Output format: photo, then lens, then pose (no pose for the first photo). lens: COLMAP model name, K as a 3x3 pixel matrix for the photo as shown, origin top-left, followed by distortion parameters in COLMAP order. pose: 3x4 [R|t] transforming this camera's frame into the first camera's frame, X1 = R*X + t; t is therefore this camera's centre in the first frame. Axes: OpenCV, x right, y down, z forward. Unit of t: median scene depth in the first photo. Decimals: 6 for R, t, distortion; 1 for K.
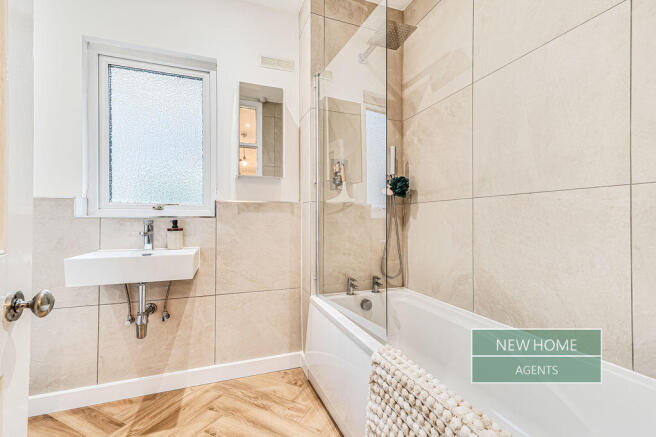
lens RADIAL K [[284.9, 0, 327.1], [0, 284.9, 219.1], [0, 0, 1]] dist [0.004205, 0.000113]
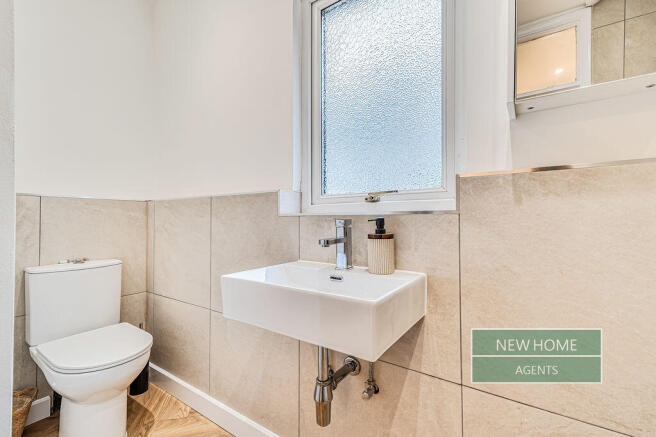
lens RADIAL K [[284.9, 0, 328.3], [0, 284.9, 214.3], [0, 0, 1]] dist [0.004205, 0.000113]
pose [[0.568569, -0.016511, -0.822470, -0.142307], [0.014066, 0.999848, -0.010348, -0.000600], [0.822516, -0.005685, 0.568714, 0.598976]]
